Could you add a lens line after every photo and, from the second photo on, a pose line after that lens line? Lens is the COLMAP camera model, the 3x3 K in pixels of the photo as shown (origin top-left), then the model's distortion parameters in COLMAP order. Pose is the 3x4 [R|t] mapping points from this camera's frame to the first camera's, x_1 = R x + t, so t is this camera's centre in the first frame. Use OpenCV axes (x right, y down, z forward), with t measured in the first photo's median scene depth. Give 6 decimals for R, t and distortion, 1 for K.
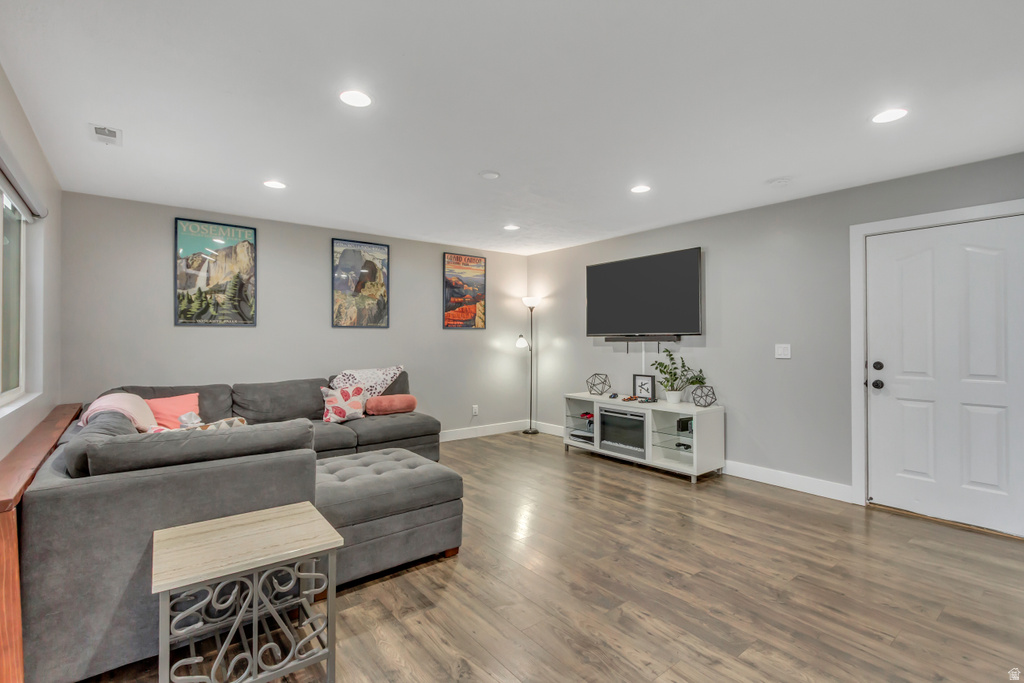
lens RADIAL K [[472.1, 0, 506.6], [0, 472.1, 337.8], [0, 0, 1]] dist [0.005637, 0.000438]
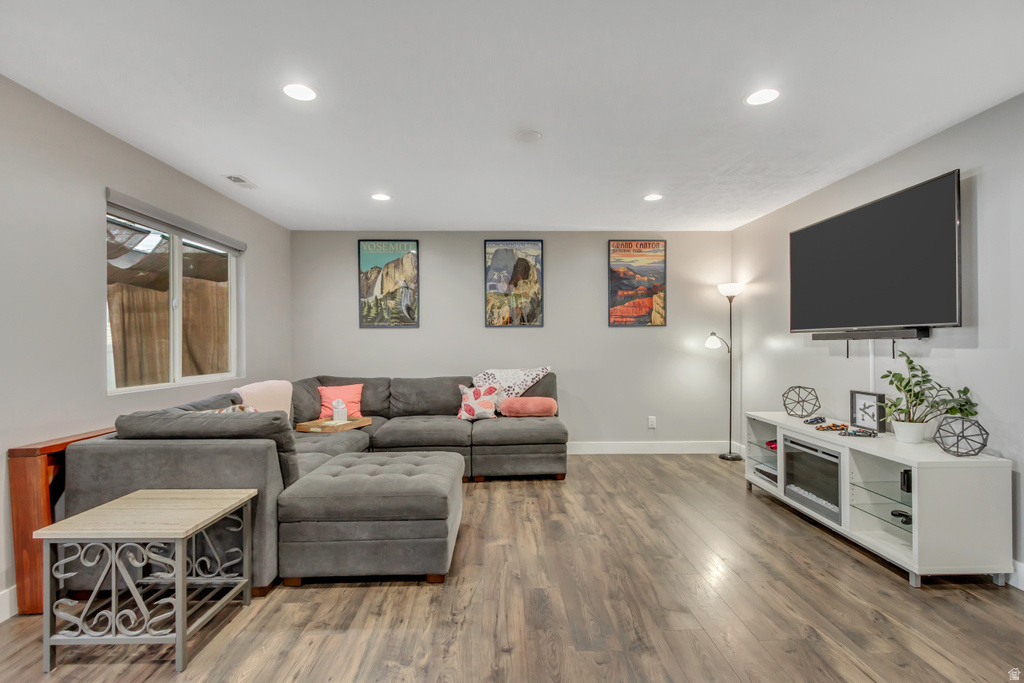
lens RADIAL K [[472.1, 0, 511.1], [0, 472.1, 344.4], [0, 0, 1]] dist [0.005637, 0.000438]
pose [[0.806314, 0.000468, -0.591488, 0.313846], [0.005068, 0.999958, 0.007700, 0.008110], [0.591467, -0.009206, 0.806277, 0.231390]]
